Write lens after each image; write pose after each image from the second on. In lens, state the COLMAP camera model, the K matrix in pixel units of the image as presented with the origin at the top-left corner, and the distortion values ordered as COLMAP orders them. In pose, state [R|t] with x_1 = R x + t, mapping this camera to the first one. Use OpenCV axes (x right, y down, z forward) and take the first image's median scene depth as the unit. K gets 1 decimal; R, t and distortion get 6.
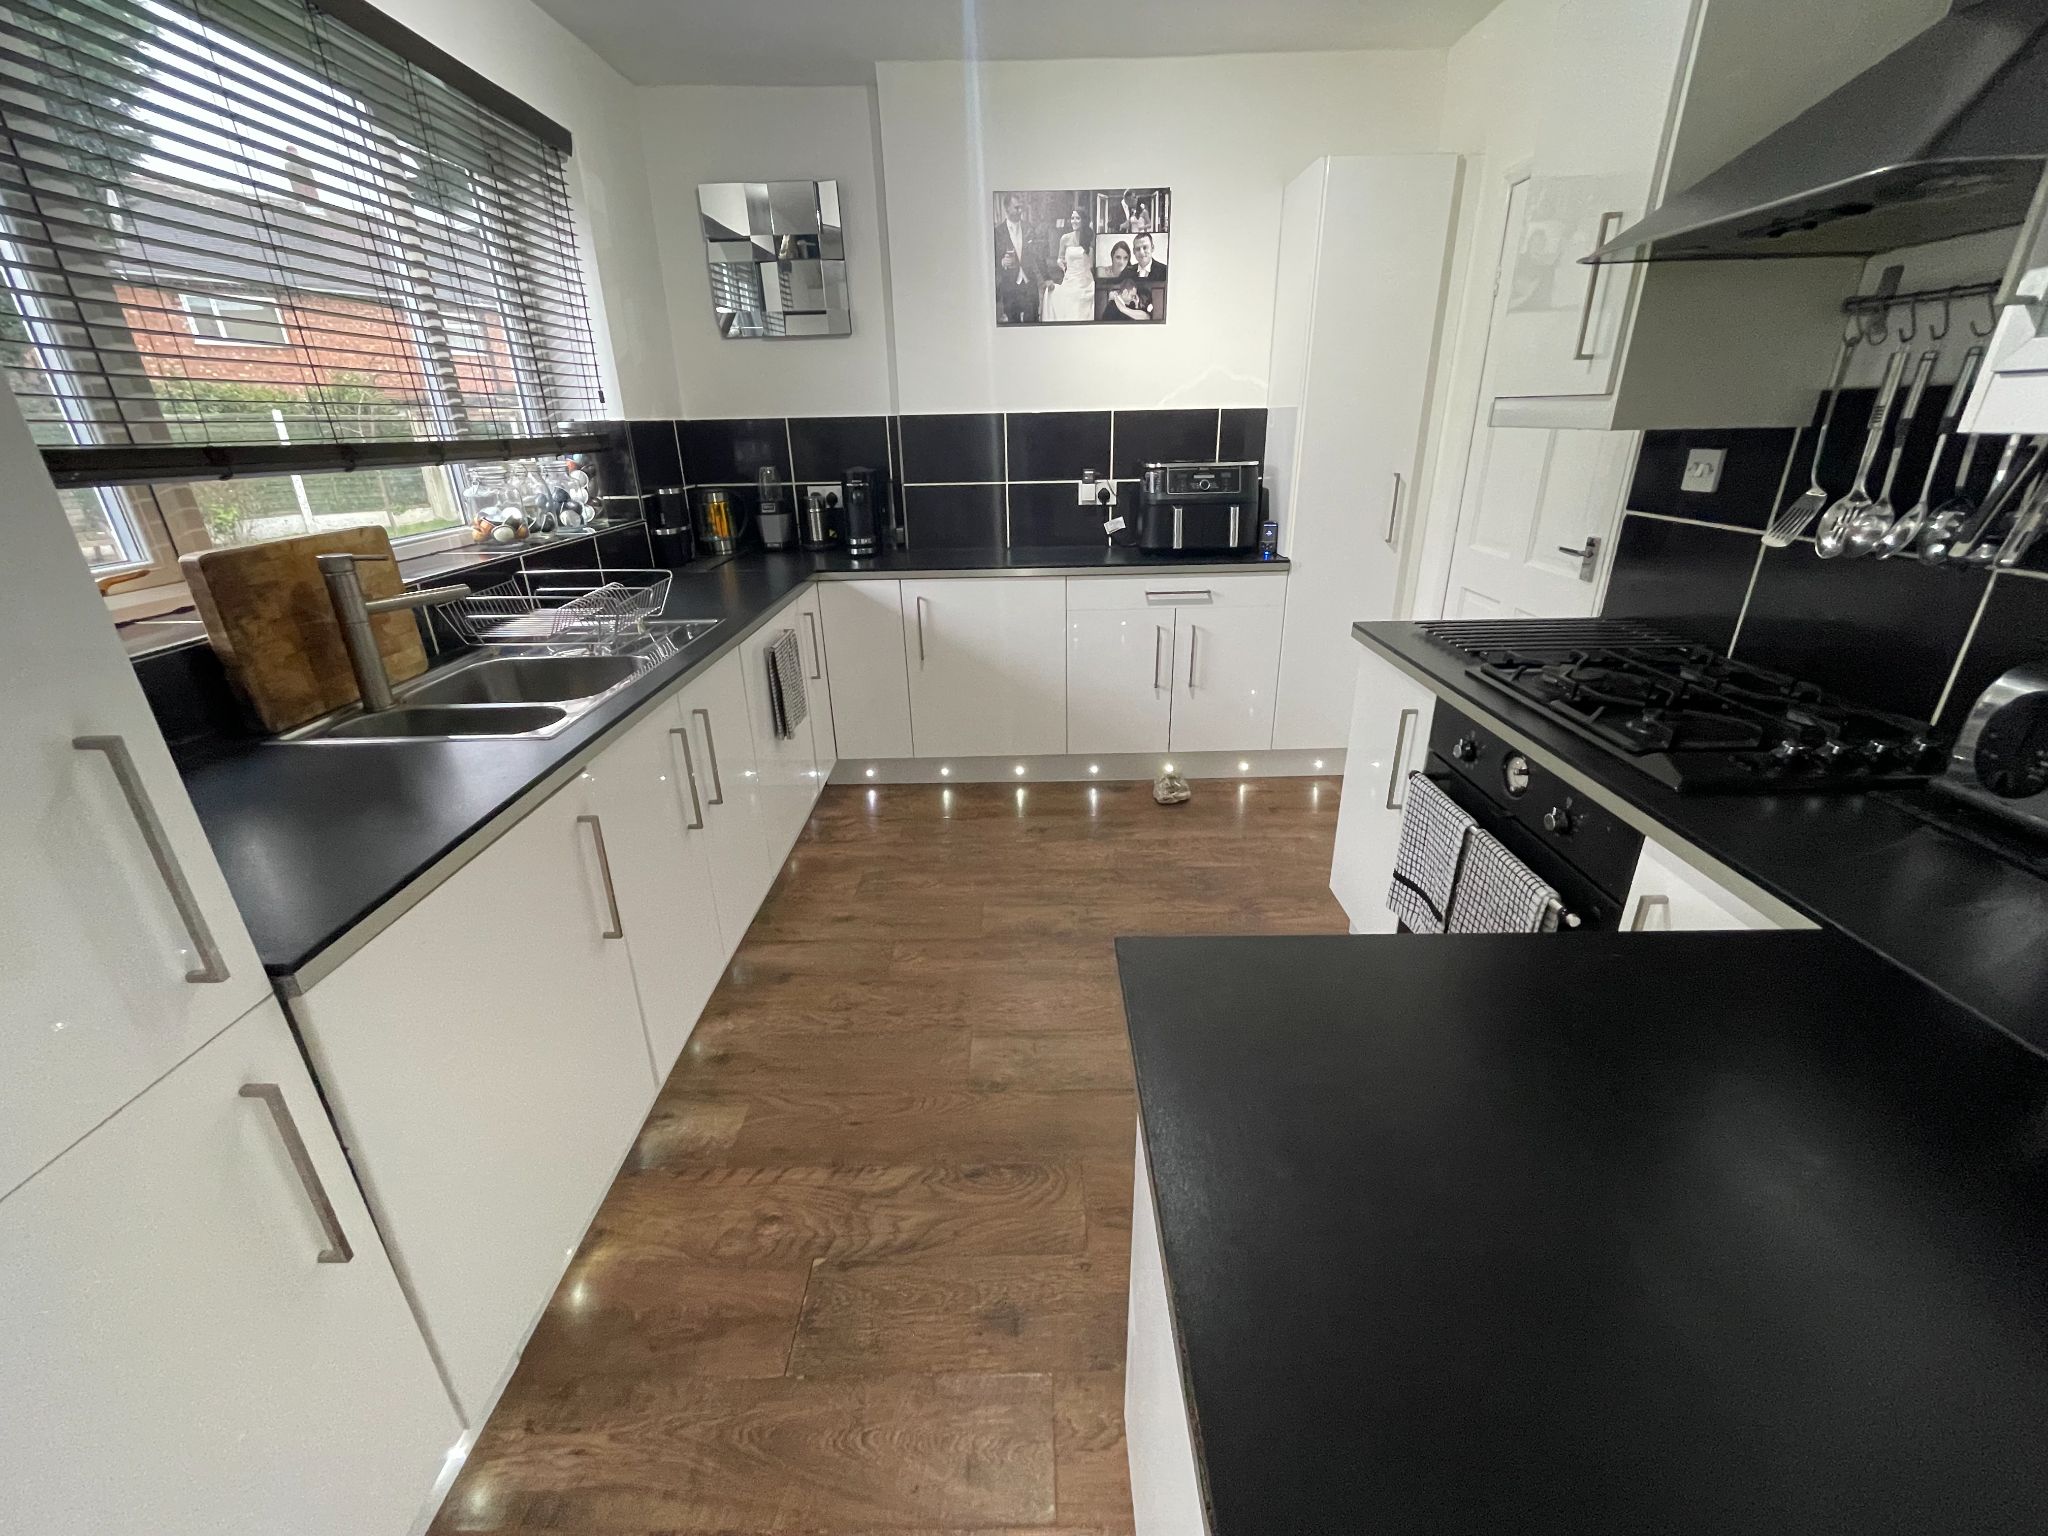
lens RADIAL K [[830.1, 0, 1019.9], [0, 830.1, 751.6], [0, 0, 1]] dist [-0.002317, -0.000206]
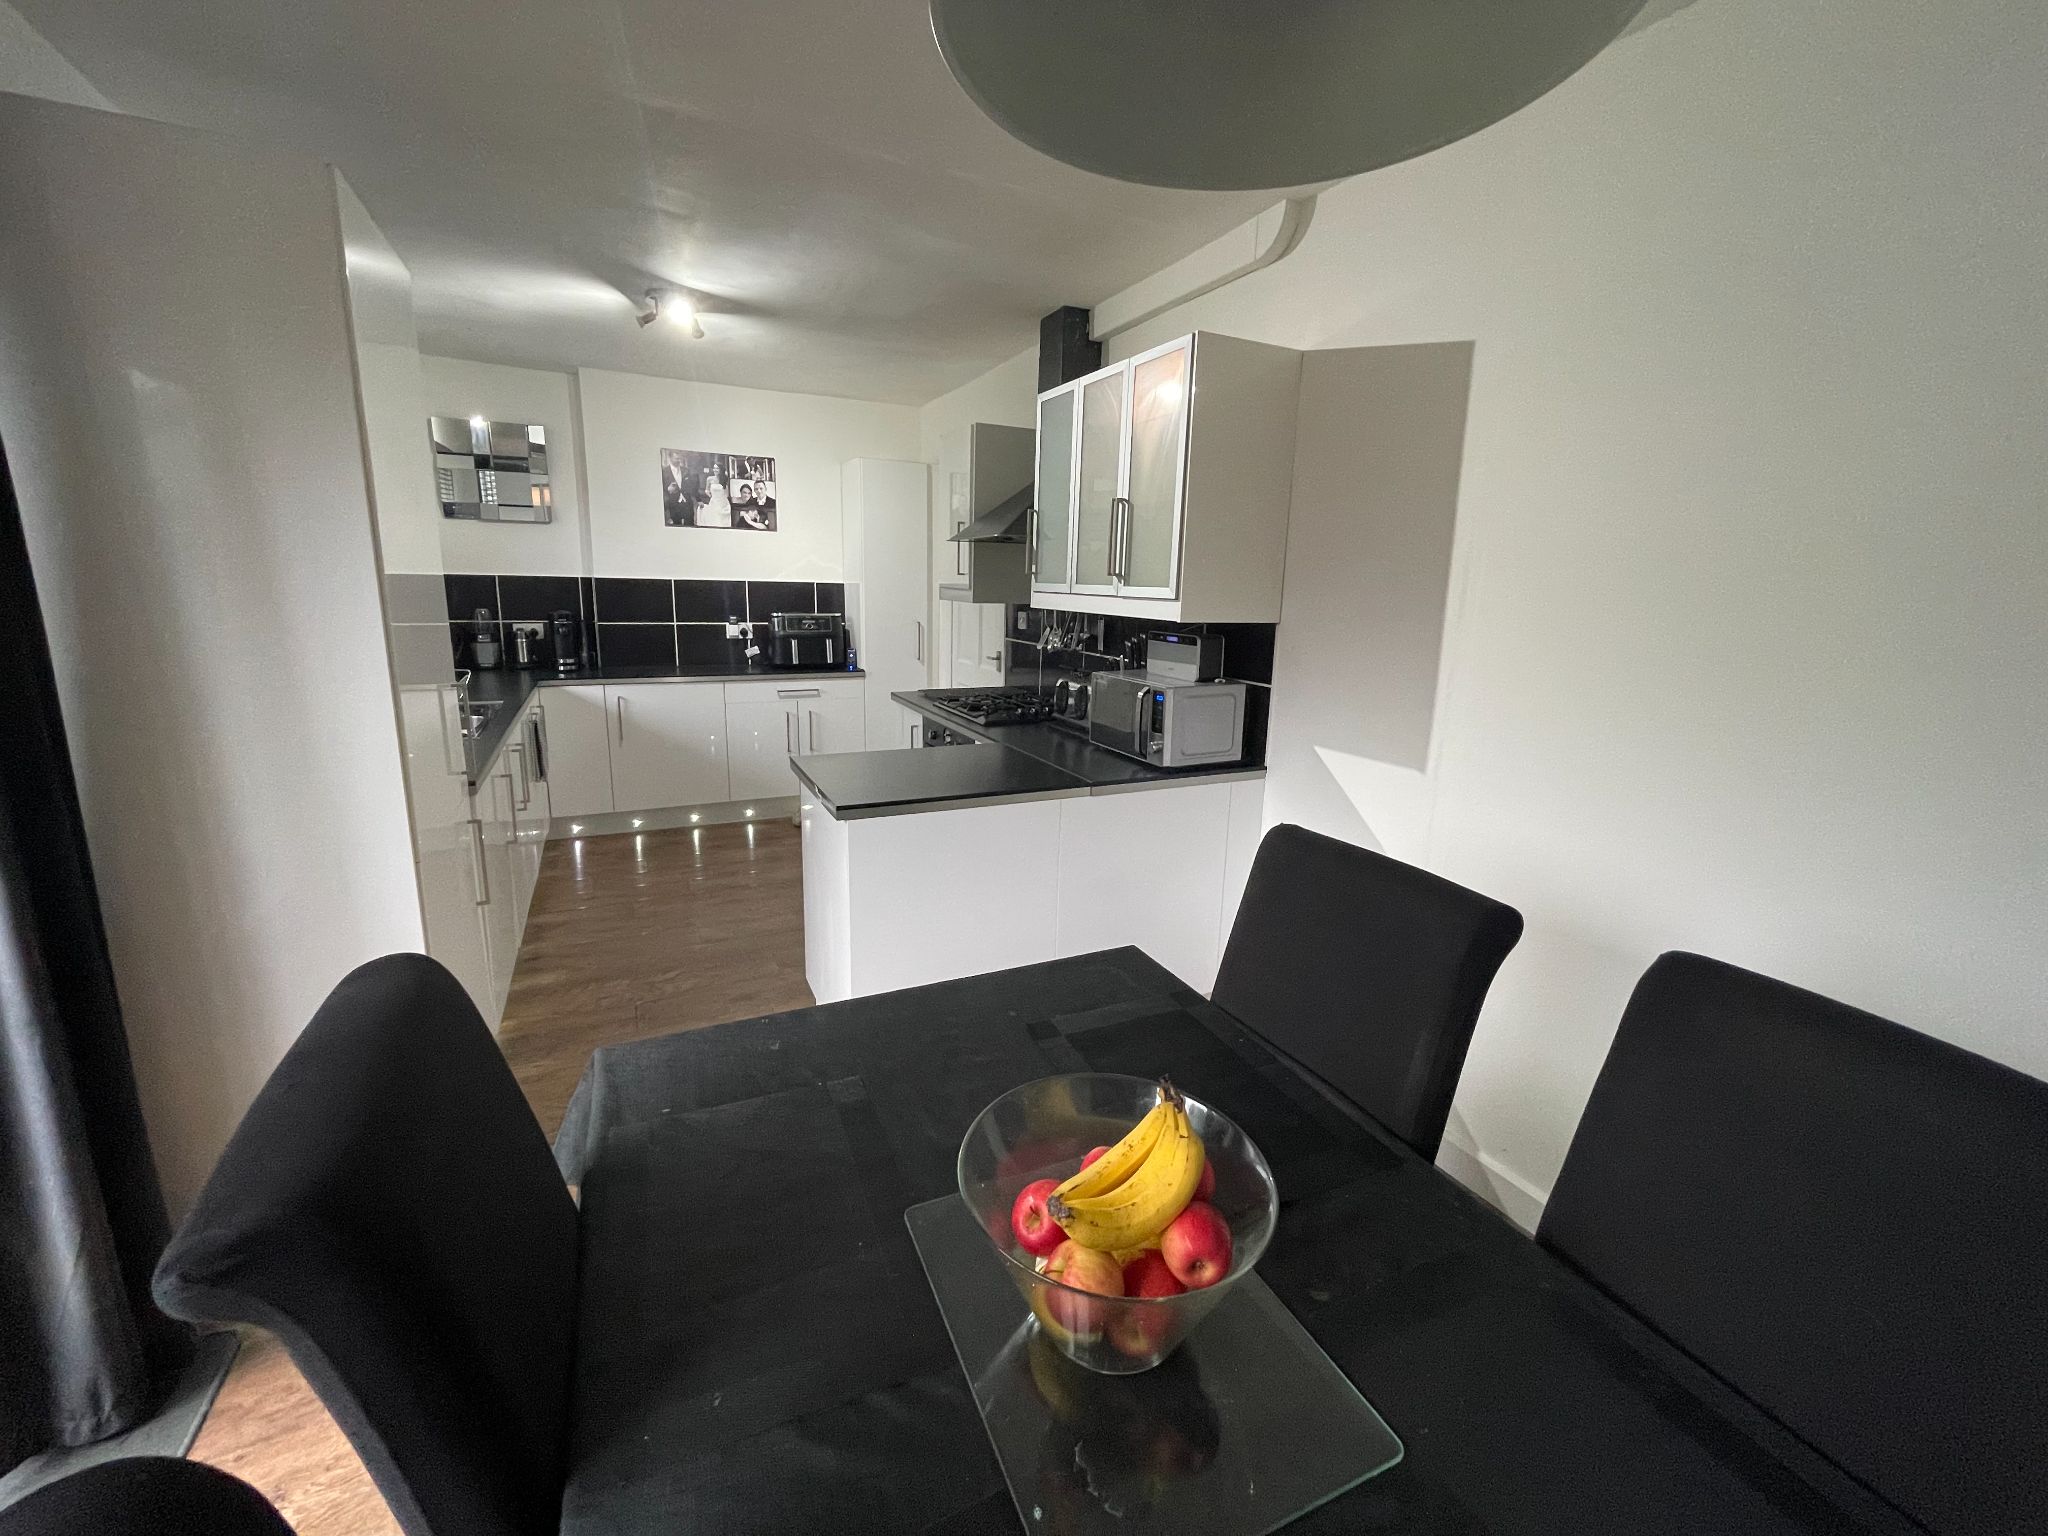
lens RADIAL K [[830.1, 0, 1019.9], [0, 830.1, 751.6], [0, 0, 1]] dist [-0.002317, -0.000206]
pose [[0.900223, -0.046220, 0.432969, -0.121519], [0.122321, 0.981153, -0.149590, 0.212840], [-0.417895, 0.187625, 0.888910, -0.572360]]
